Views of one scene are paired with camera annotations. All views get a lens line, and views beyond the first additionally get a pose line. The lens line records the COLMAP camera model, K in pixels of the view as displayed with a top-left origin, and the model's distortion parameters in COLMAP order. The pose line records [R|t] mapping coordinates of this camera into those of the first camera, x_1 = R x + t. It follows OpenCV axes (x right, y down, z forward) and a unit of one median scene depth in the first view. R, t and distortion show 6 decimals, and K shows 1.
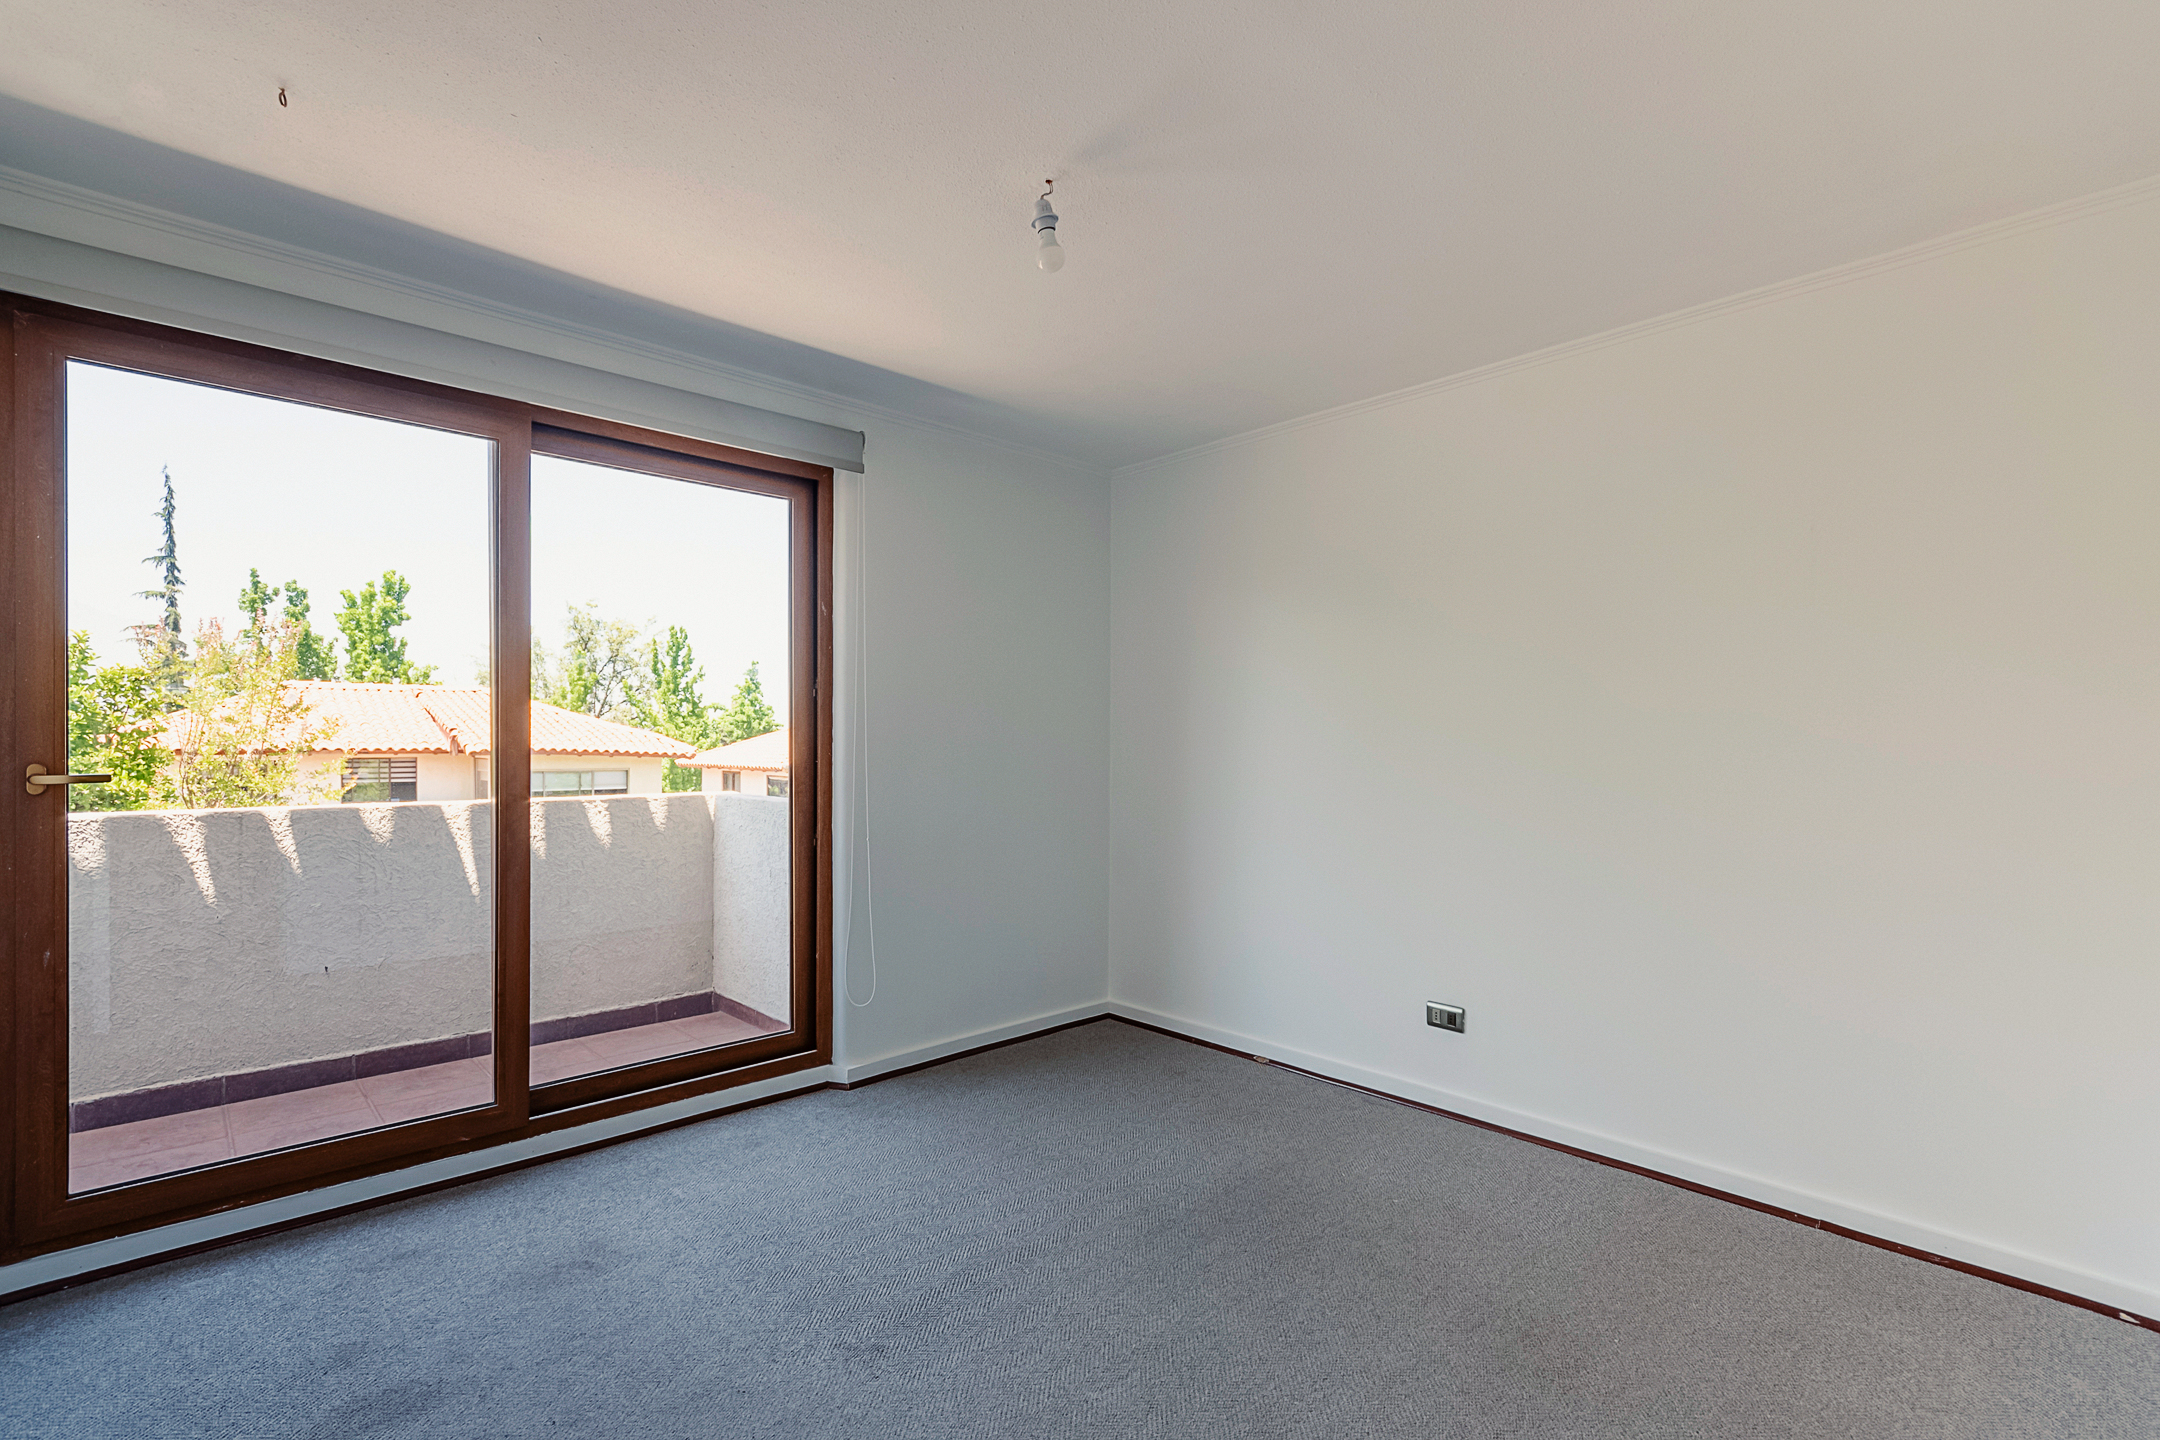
lens RADIAL K [[964.2, 0, 1080.2], [0, 964.2, 740.8], [0, 0, 1]] dist [0.005560, -0.000451]
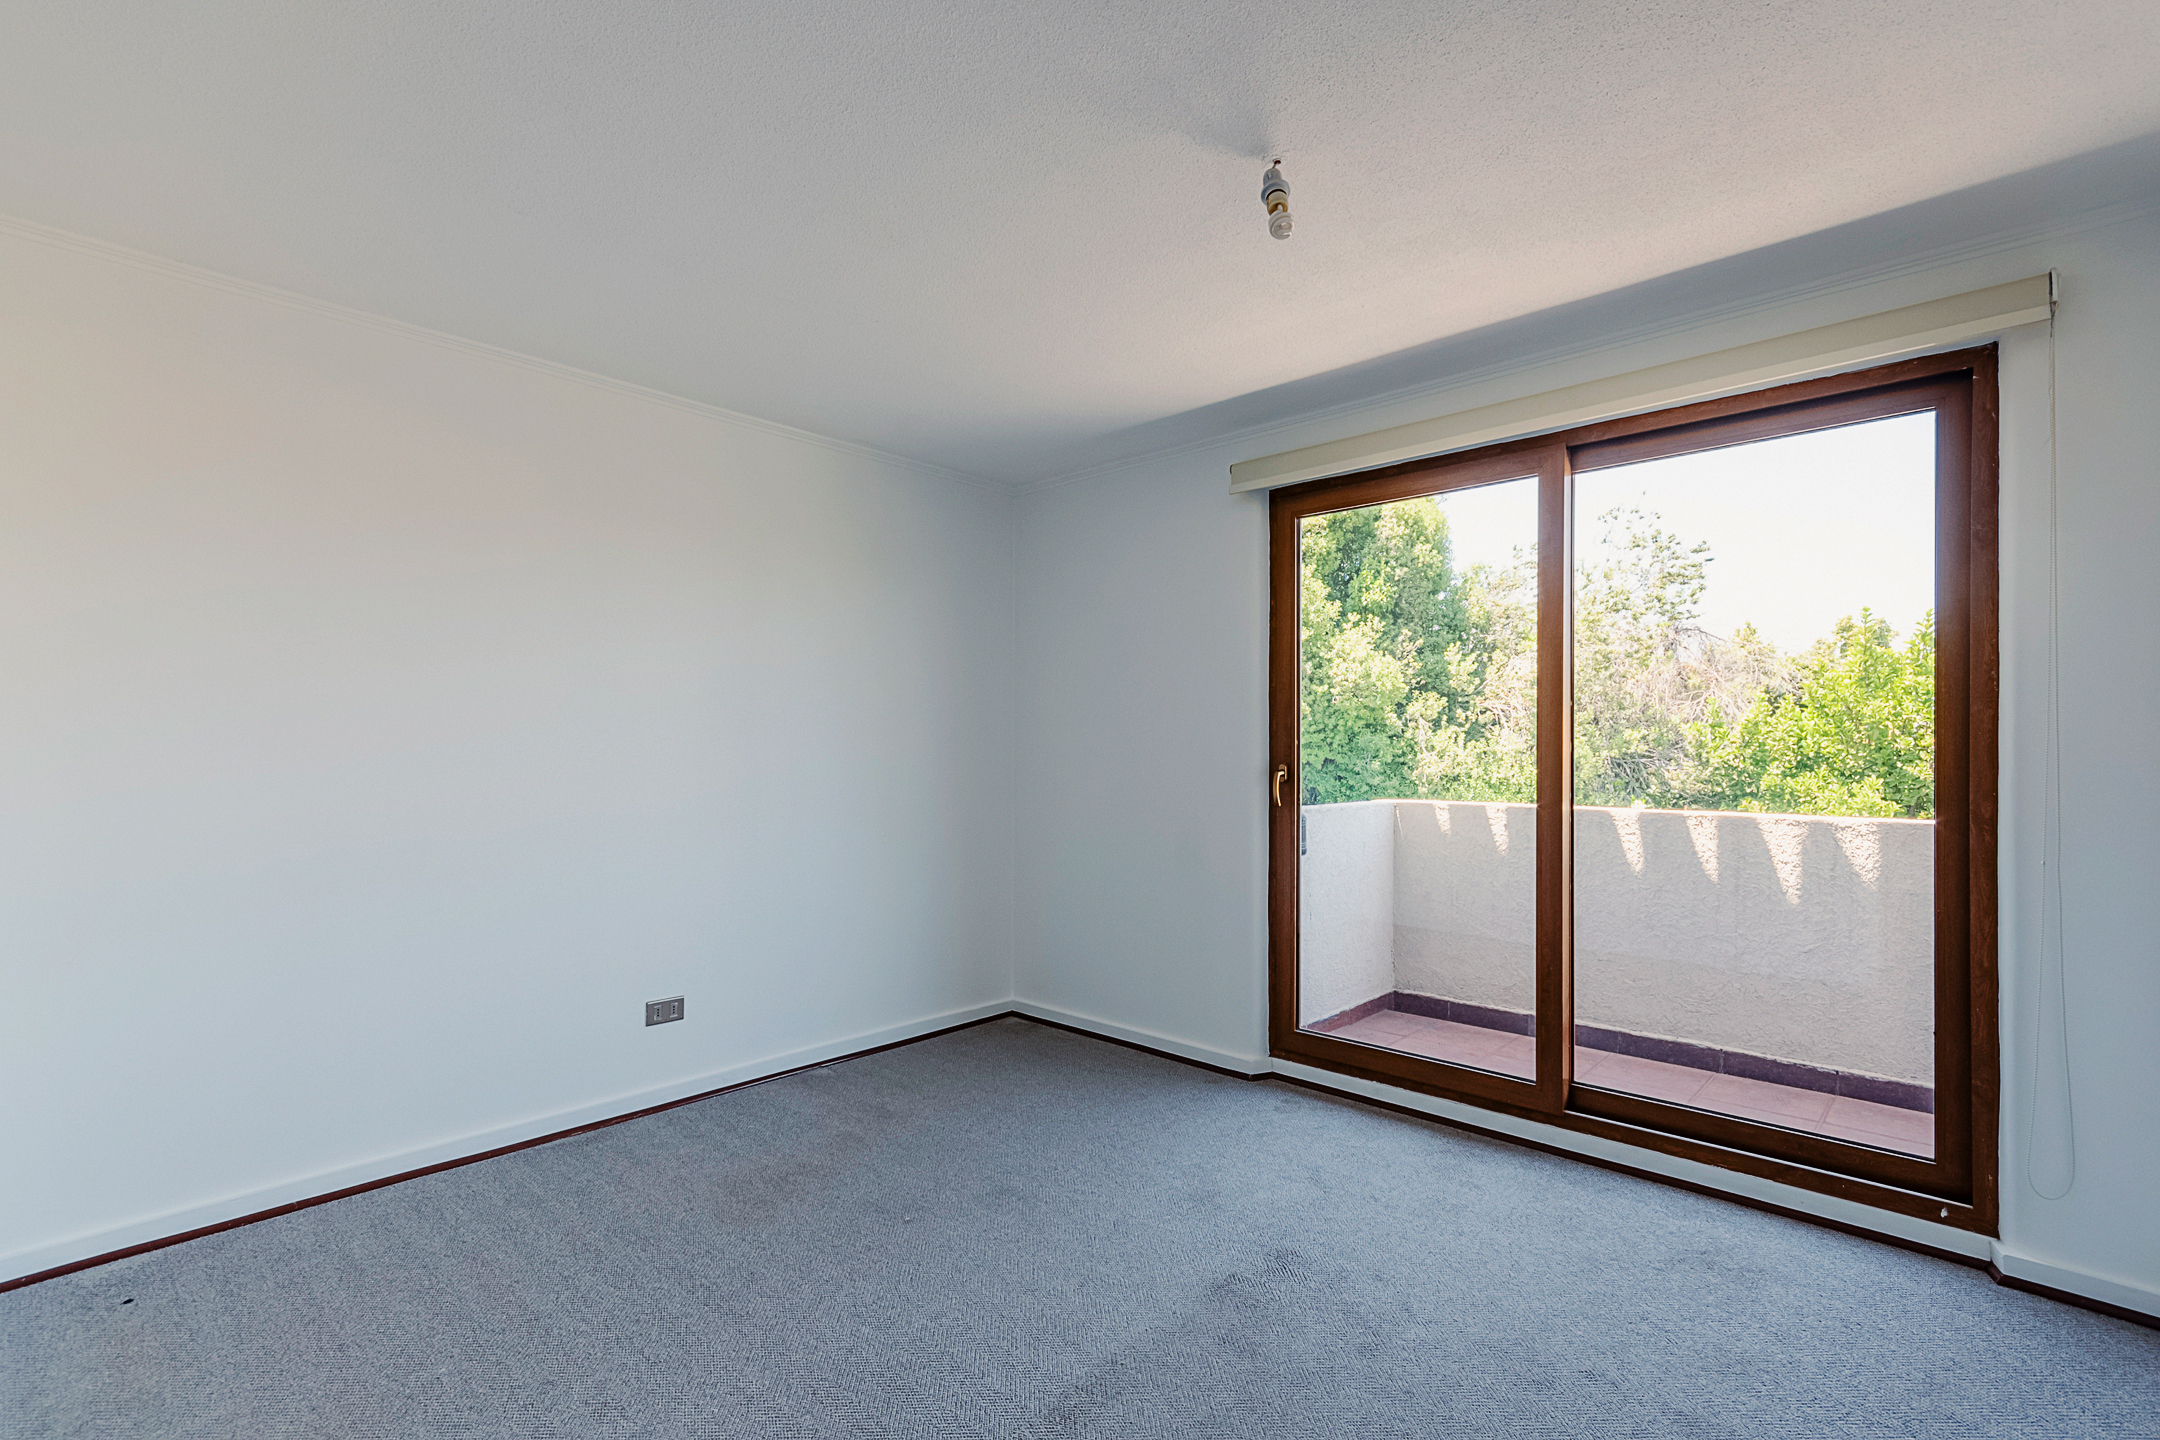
lens RADIAL K [[953.0, 0, 1083.8], [0, 953.0, 760.4], [0, 0, 1]] dist [0.002554, 0.000805]
pose [[0.078091, 0.007385, -0.996919, 0.396567], [0.000186, 0.999972, 0.007423, 0.002238], [0.996946, -0.000765, 0.078088, 0.375614]]
